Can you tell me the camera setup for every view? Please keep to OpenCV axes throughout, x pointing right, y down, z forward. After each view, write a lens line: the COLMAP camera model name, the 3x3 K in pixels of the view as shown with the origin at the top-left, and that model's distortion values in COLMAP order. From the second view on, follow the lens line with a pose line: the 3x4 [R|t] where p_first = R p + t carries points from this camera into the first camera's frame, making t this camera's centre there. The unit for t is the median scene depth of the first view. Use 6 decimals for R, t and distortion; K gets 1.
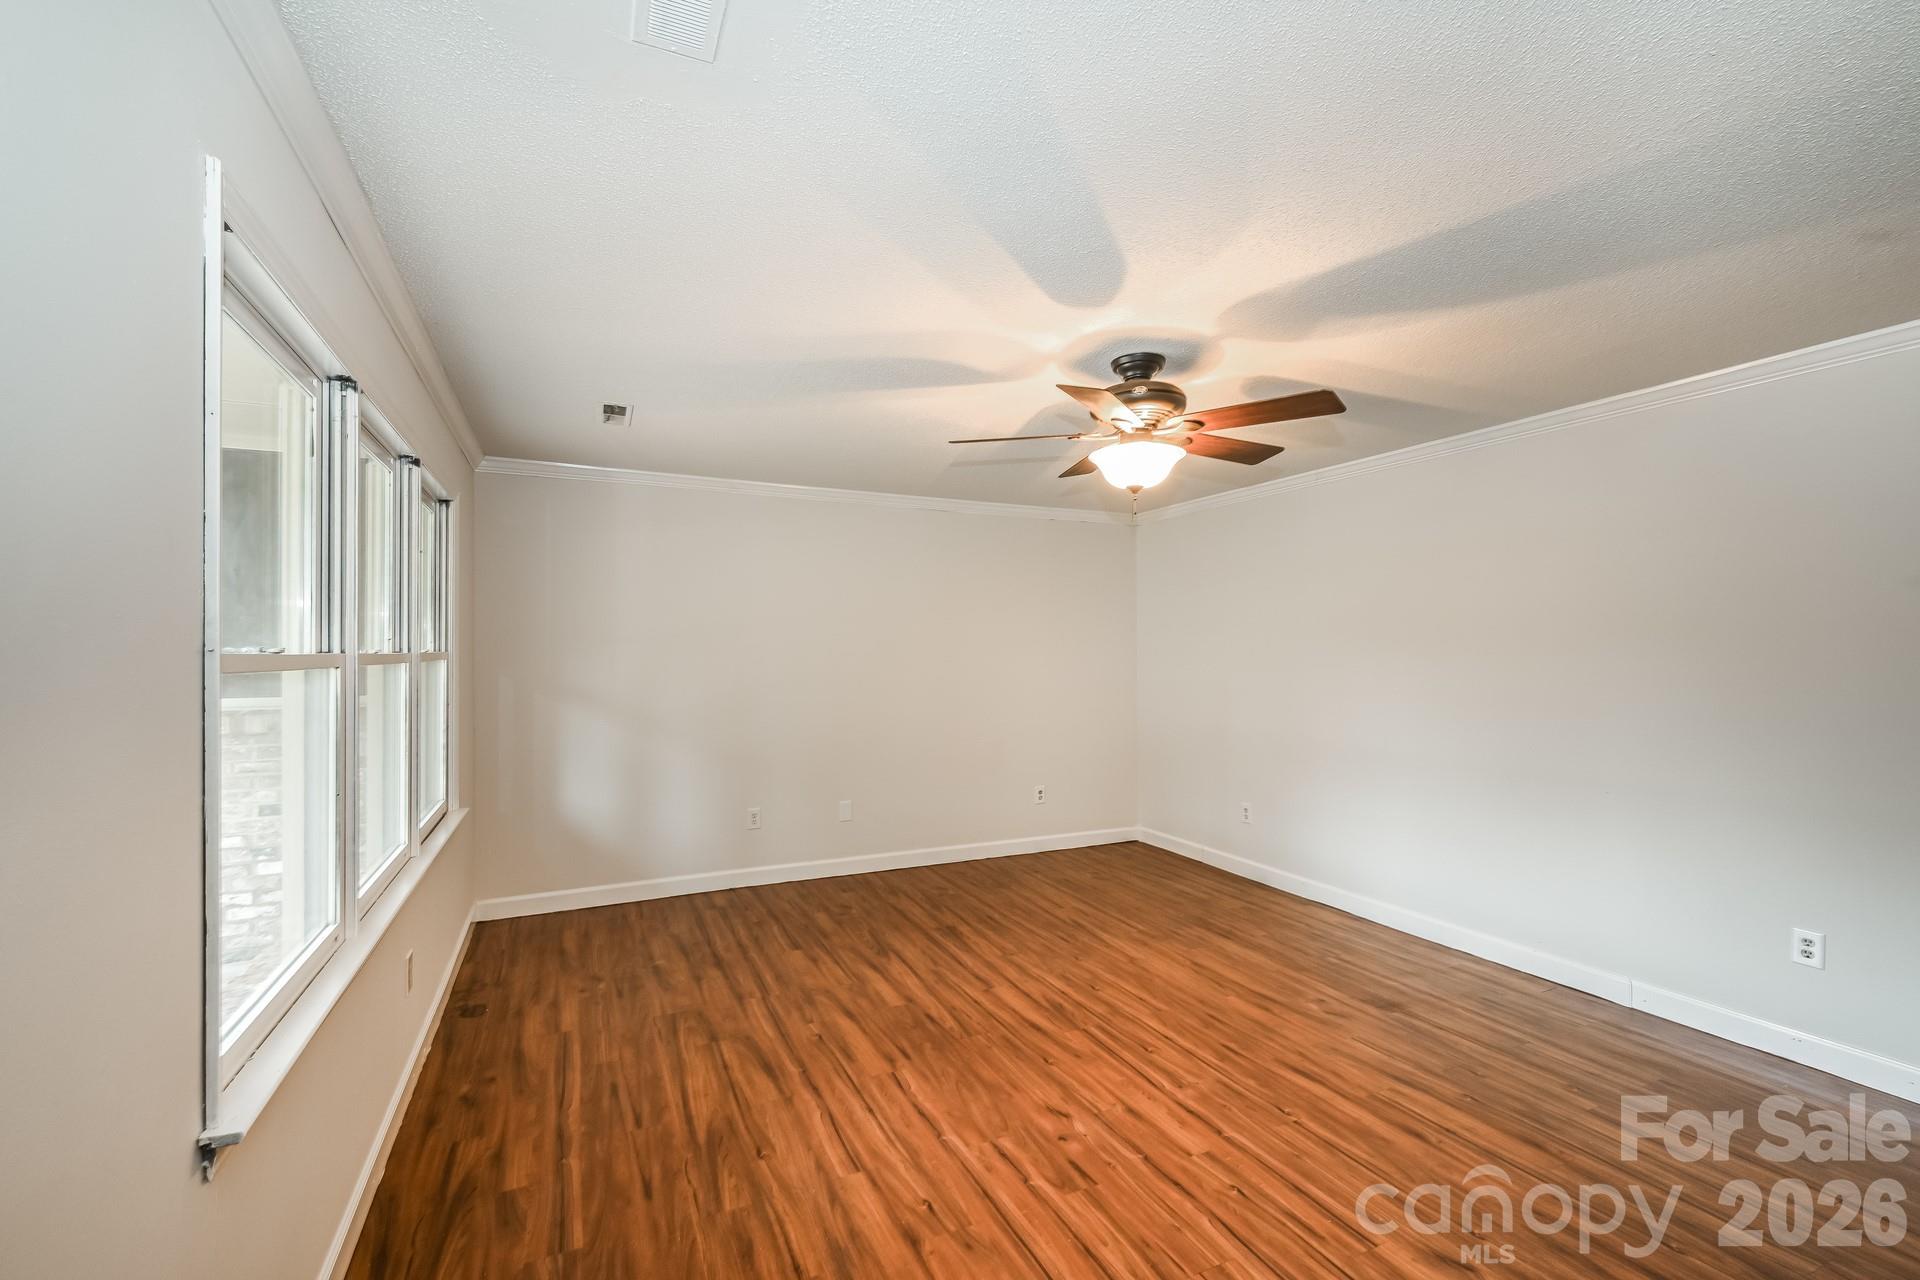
lens RADIAL K [[845.9, 0, 960.0], [0, 845.9, 640.0], [0, 0, 1]] dist [0.033002, -0.032990]
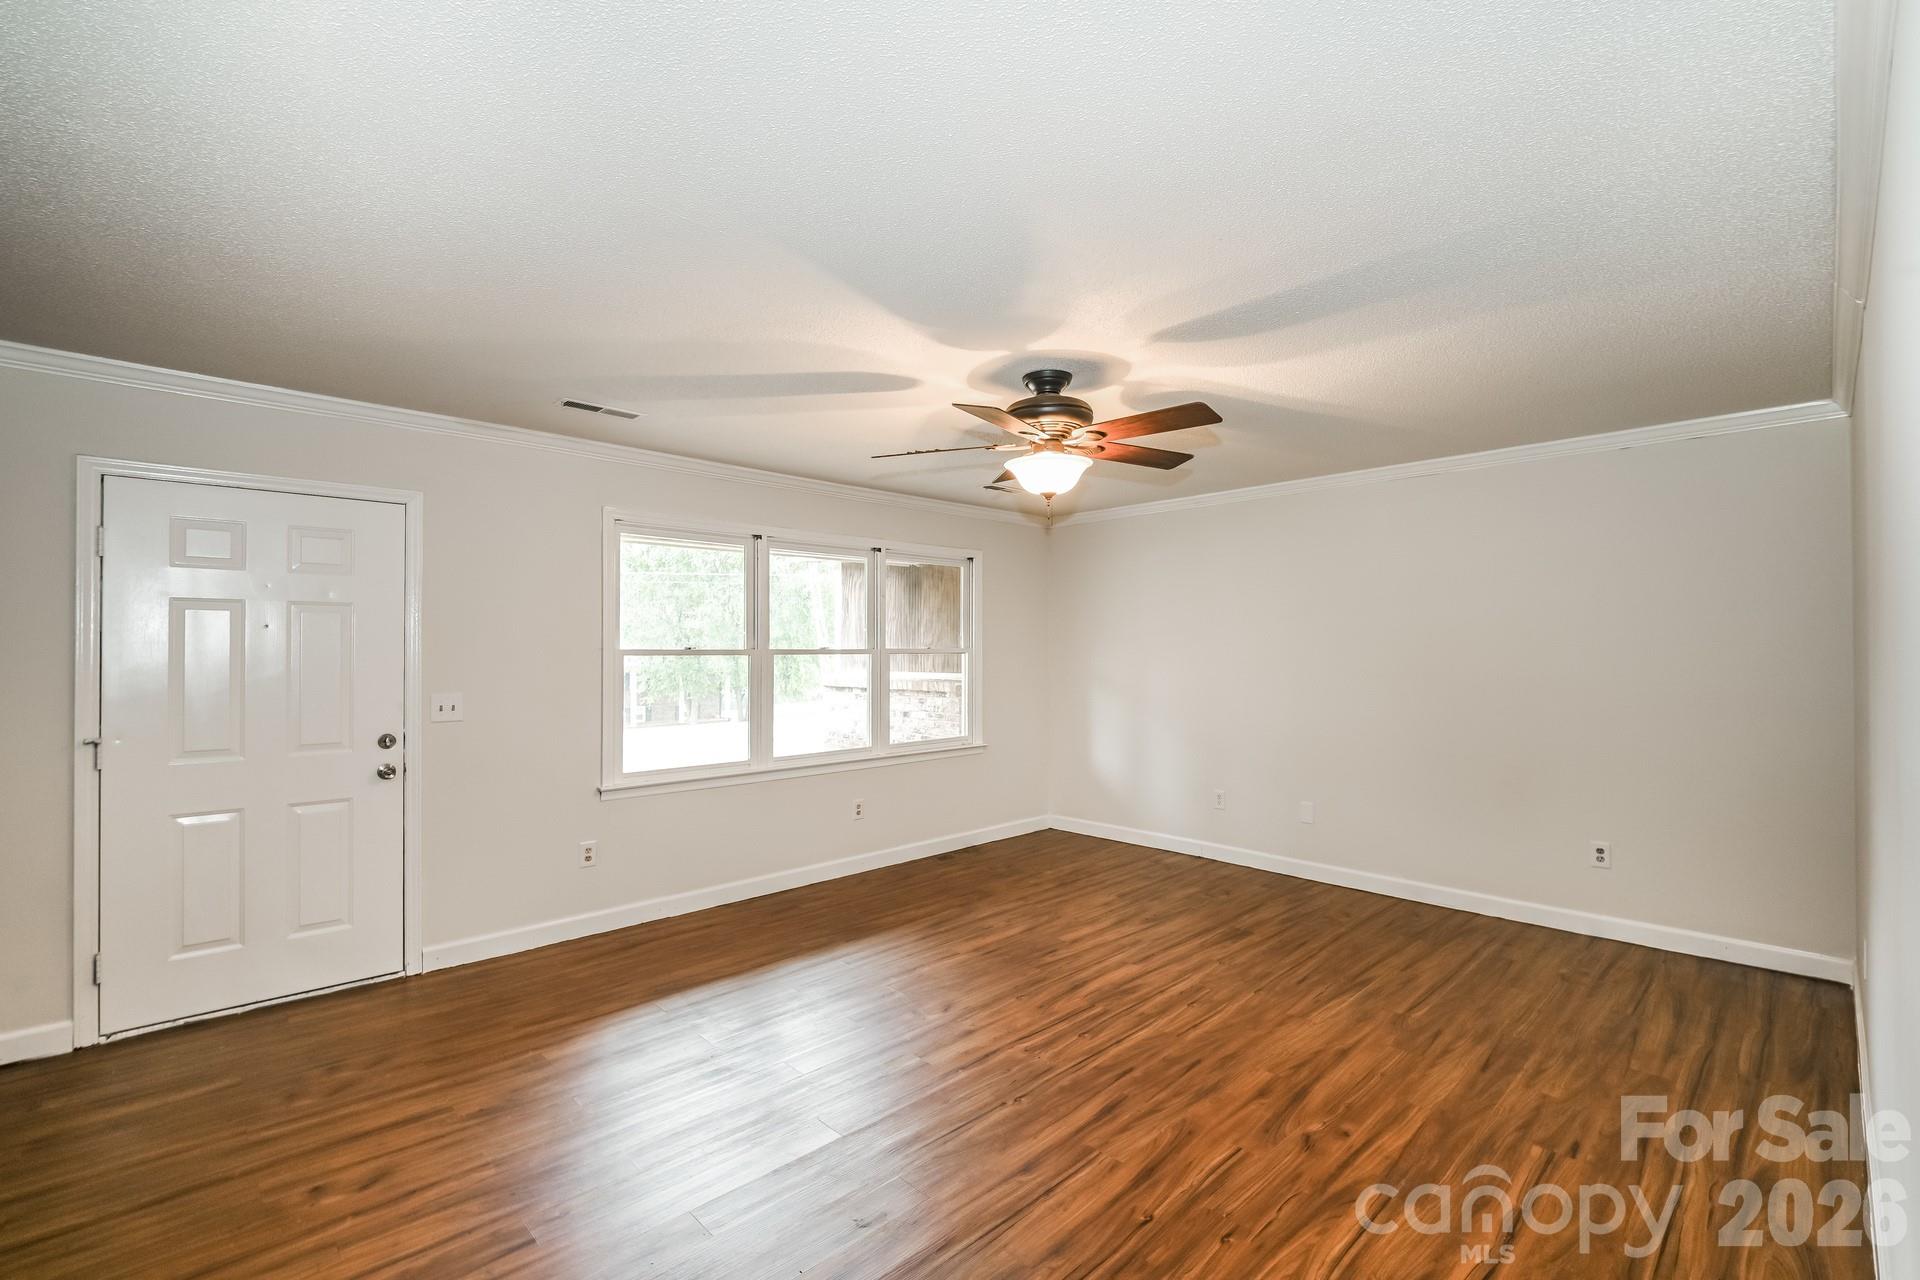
lens RADIAL K [[819.5, 0, 923.3], [0, 819.5, 644.4], [0, 0, 1]] dist [0.007984, -0.010483]
pose [[0.290150, -0.006907, -0.956956, 1.149026], [0.013822, 0.999900, -0.003027, 0.004051], [0.956881, -0.012349, 0.290216, 0.535629]]
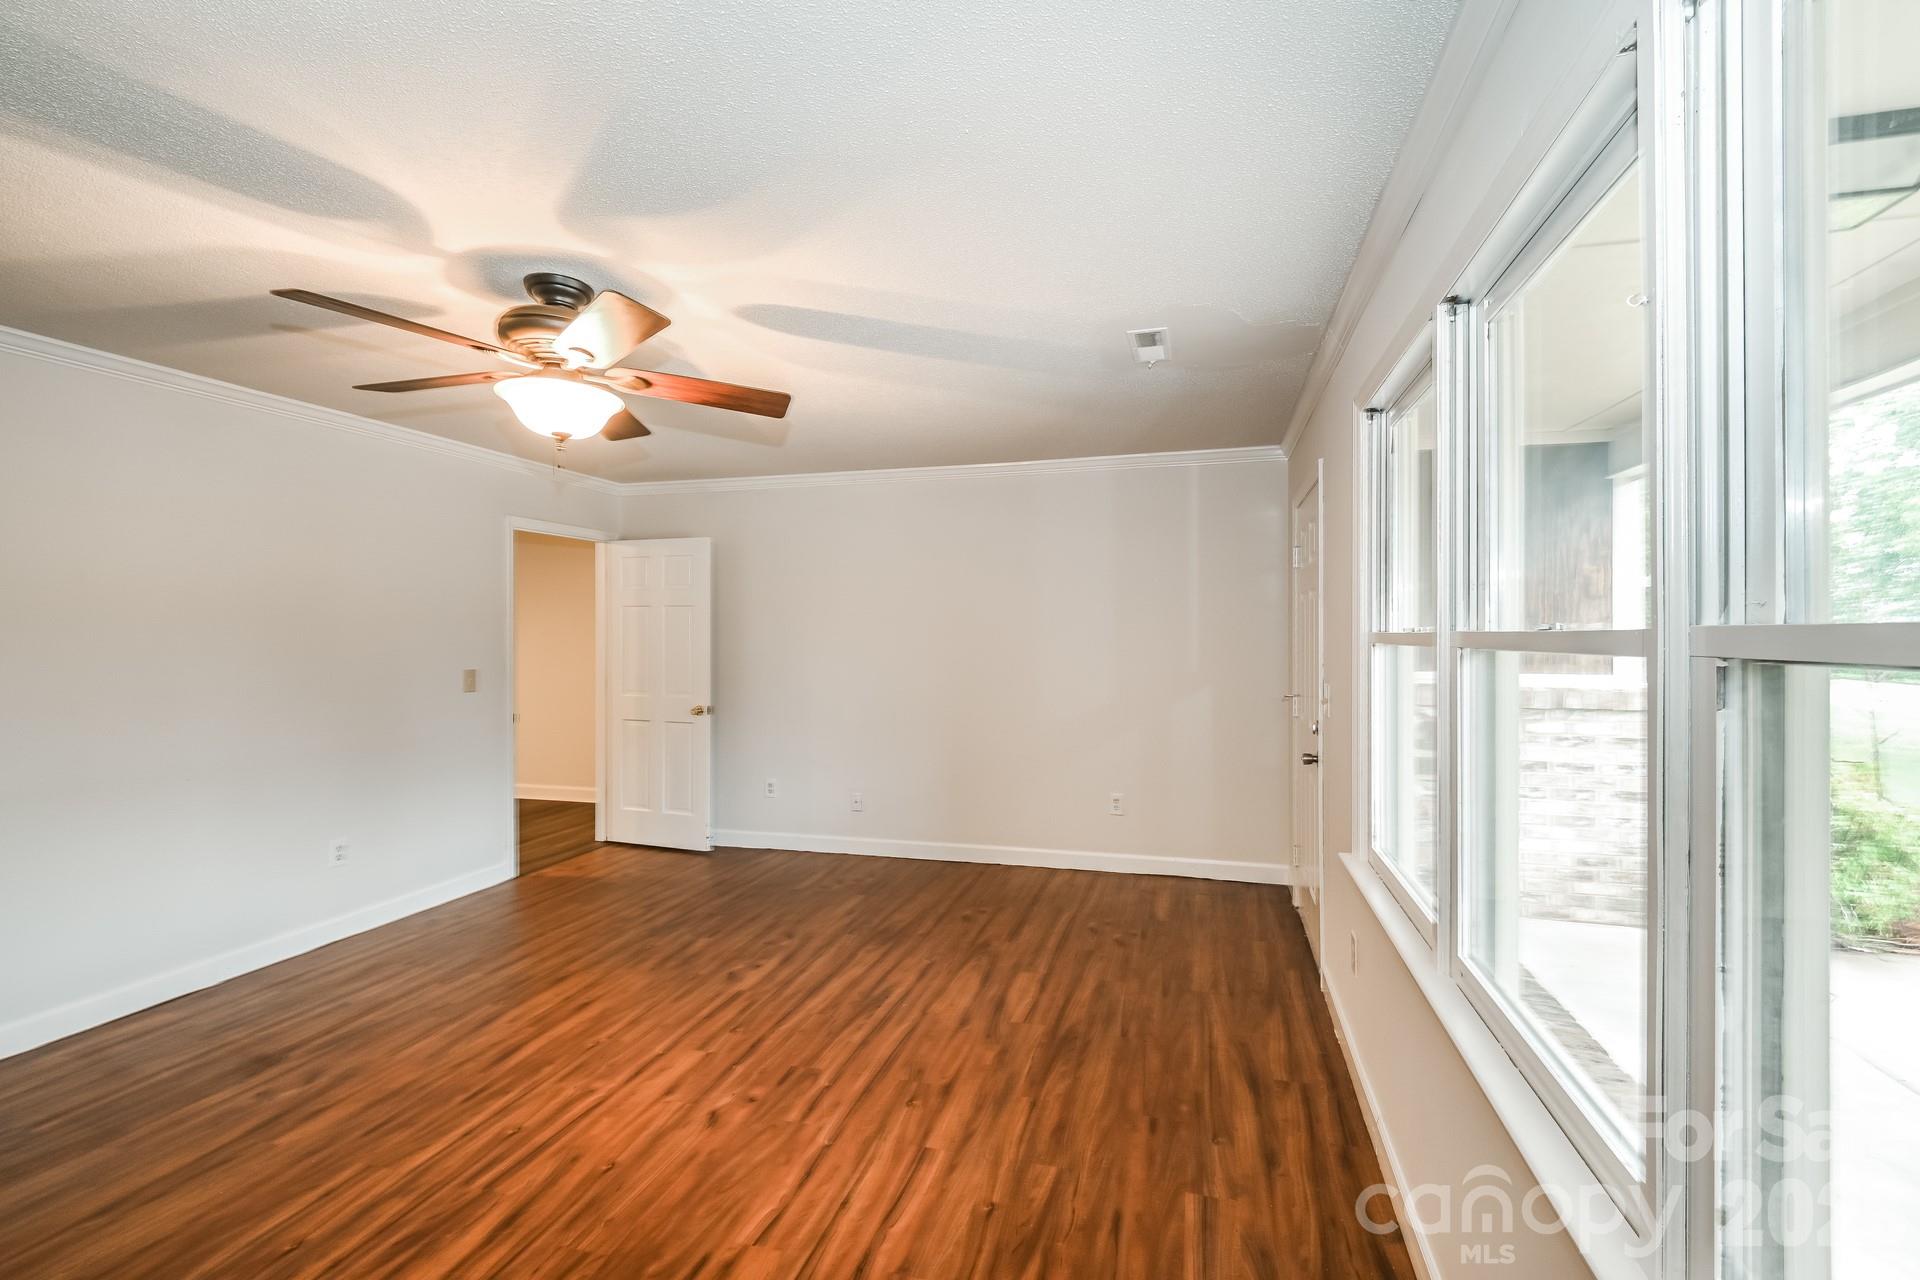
lens RADIAL K [[845.9, 0, 960.0], [0, 845.9, 640.0], [0, 0, 1]] dist [0.033002, -0.032990]
pose [[-0.761675, -0.002589, 0.647954, -0.625543], [-0.006655, 0.999971, -0.003827, 0.019732], [-0.647925, -0.007227, -0.761670, 1.365160]]
